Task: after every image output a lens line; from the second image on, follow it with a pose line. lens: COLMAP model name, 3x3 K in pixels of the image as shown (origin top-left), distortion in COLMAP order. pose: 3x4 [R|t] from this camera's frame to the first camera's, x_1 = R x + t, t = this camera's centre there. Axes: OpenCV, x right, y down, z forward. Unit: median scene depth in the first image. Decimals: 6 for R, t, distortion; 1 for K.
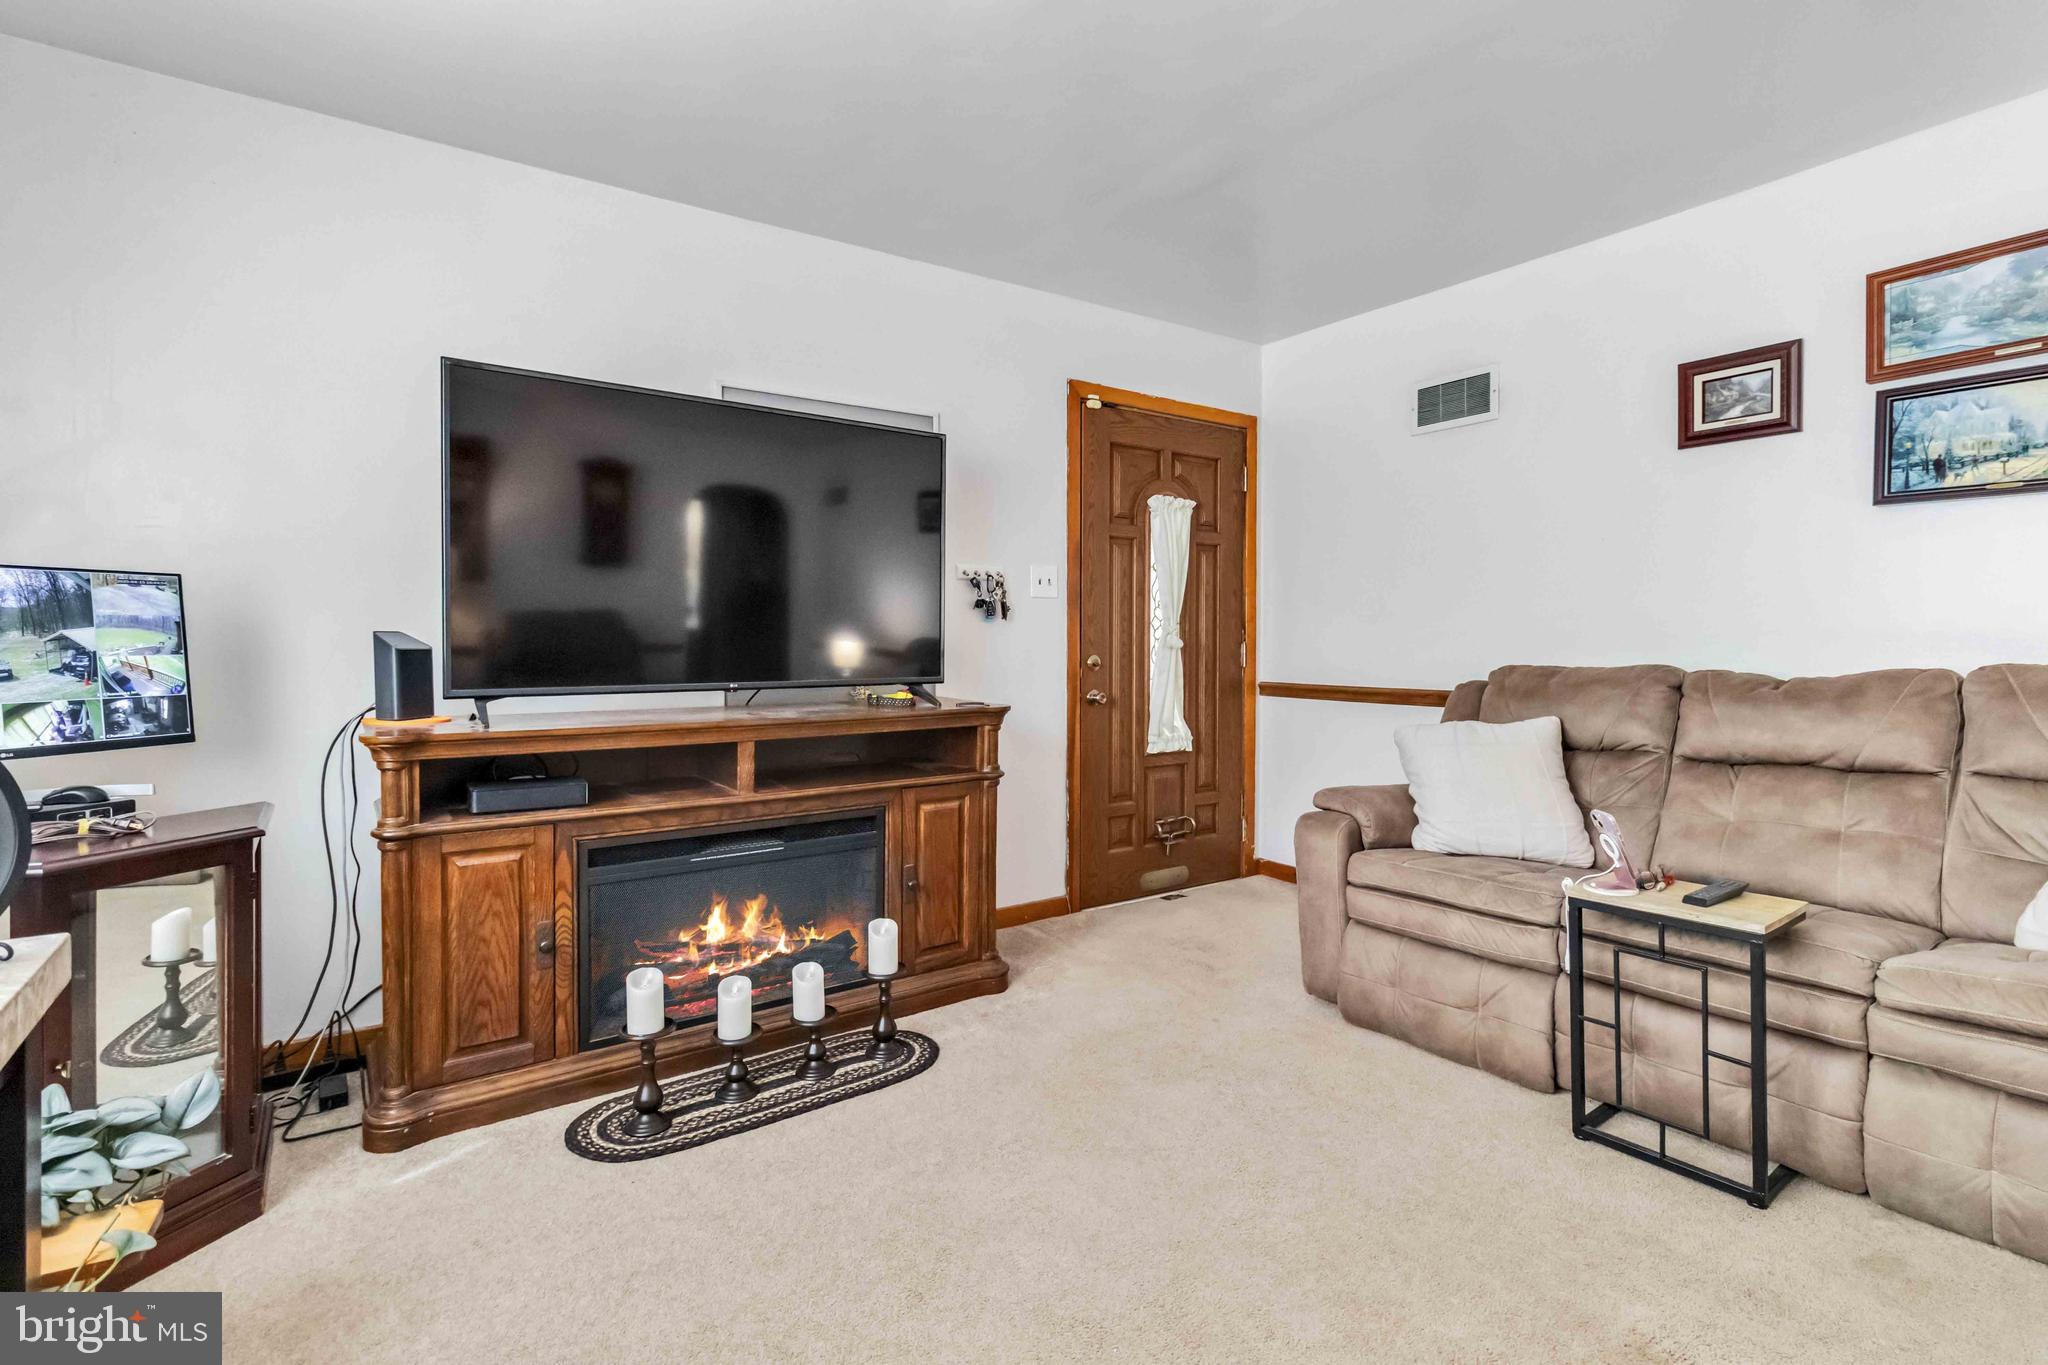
lens RADIAL K [[979.1, 0, 1020.6], [0, 979.1, 664.4], [0, 0, 1]] dist [0.003515, -0.000108]
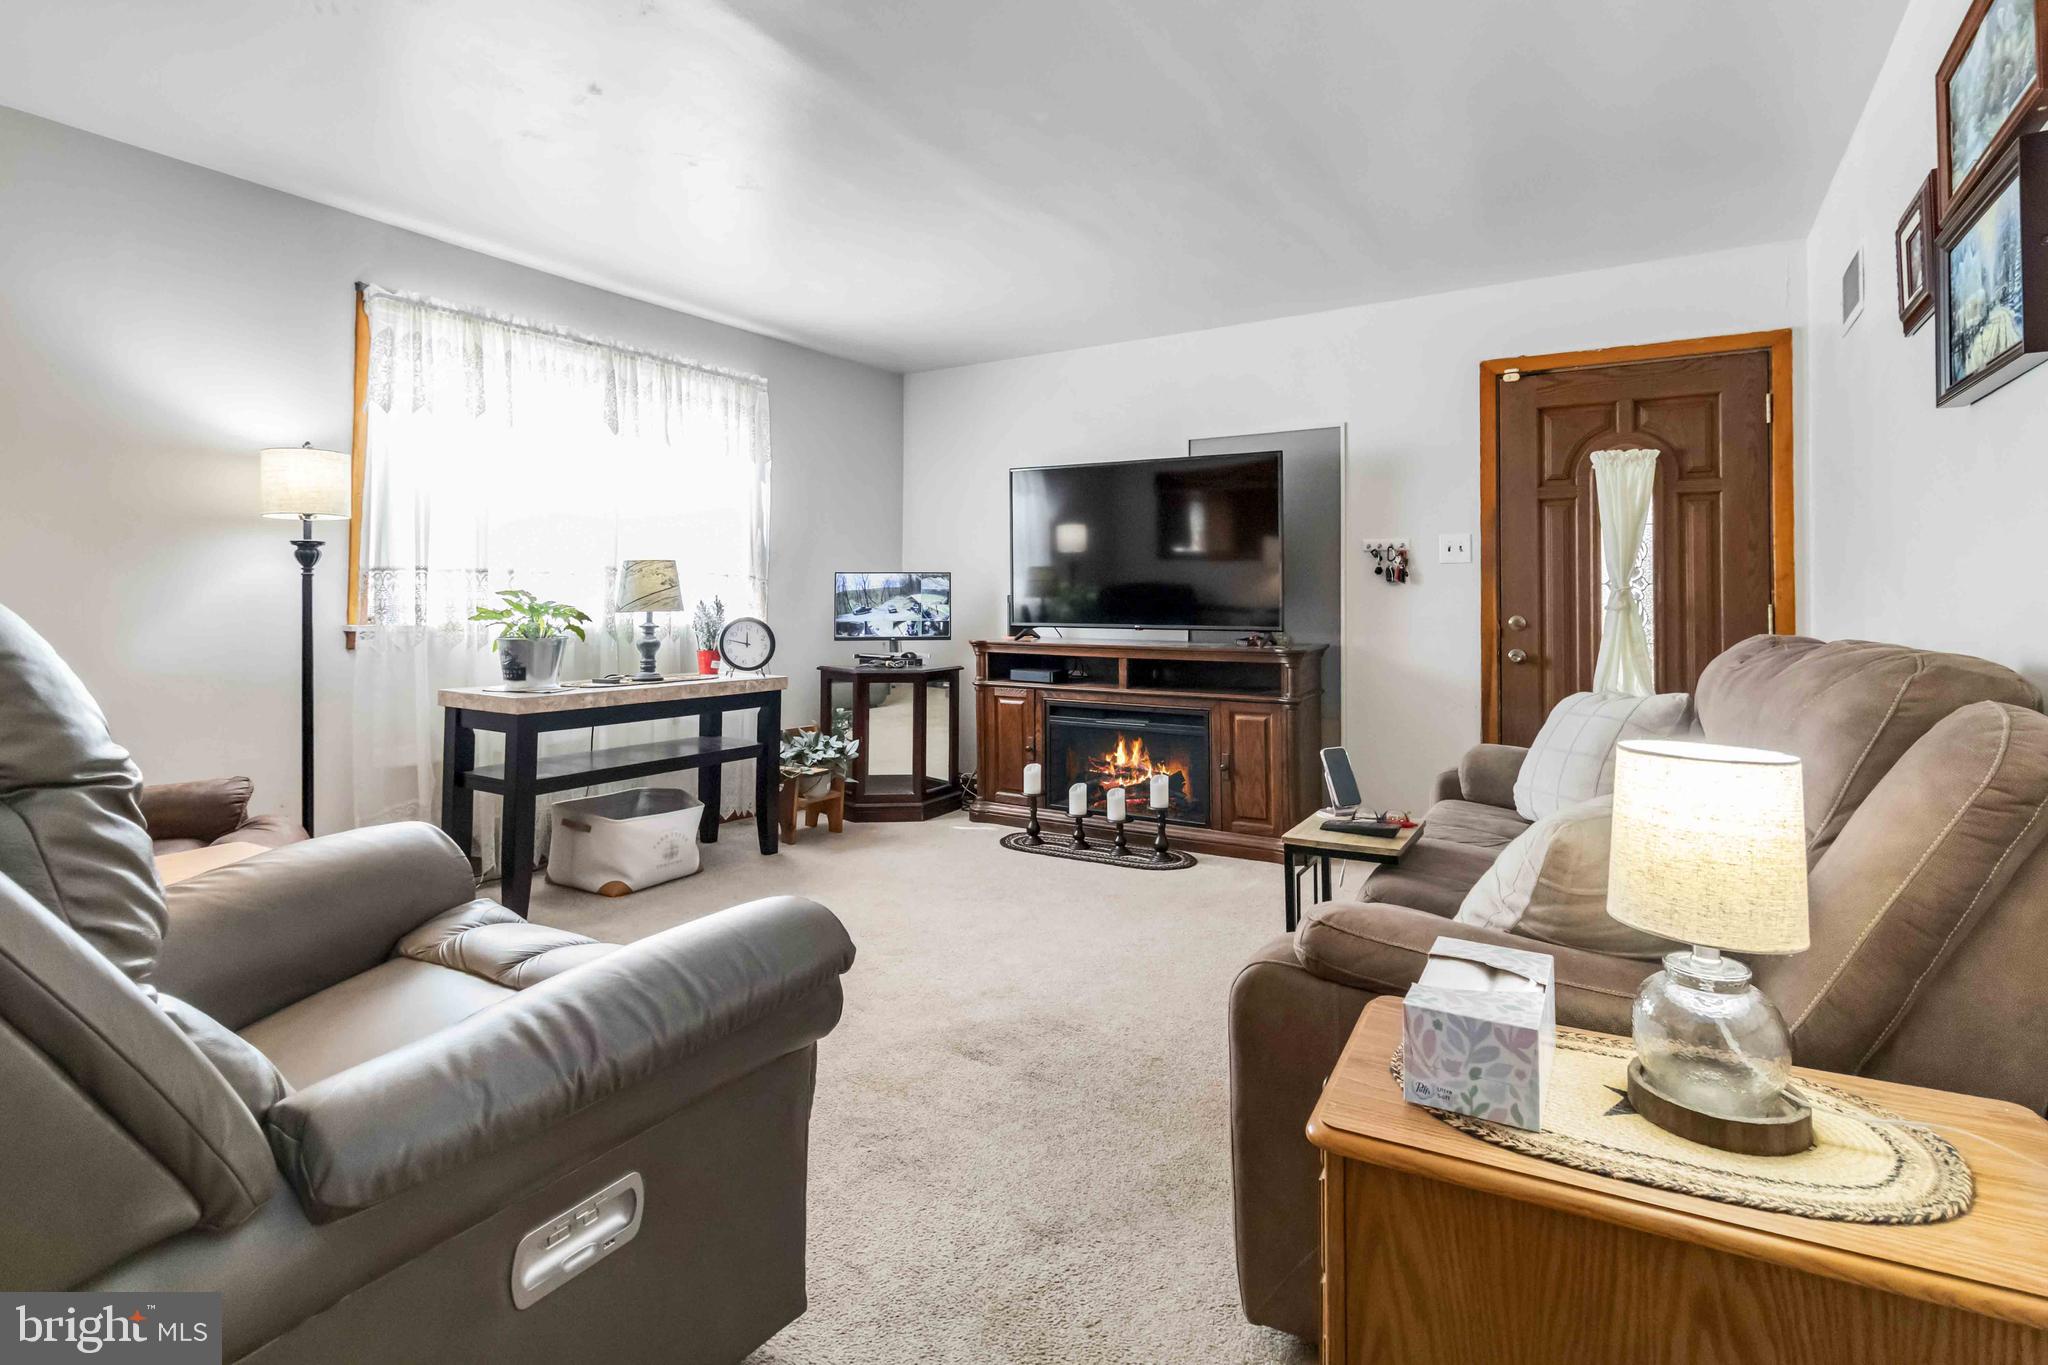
lens RADIAL K [[979.1, 0, 1001.6], [0, 979.1, 594.4], [0, 0, 1]] dist [0.003515, -0.000108]
pose [[0.378049, -0.000363, -0.925785, 1.180730], [-0.025573, 0.999614, -0.010834, -0.009638], [0.925432, 0.027771, 0.377894, 0.139983]]
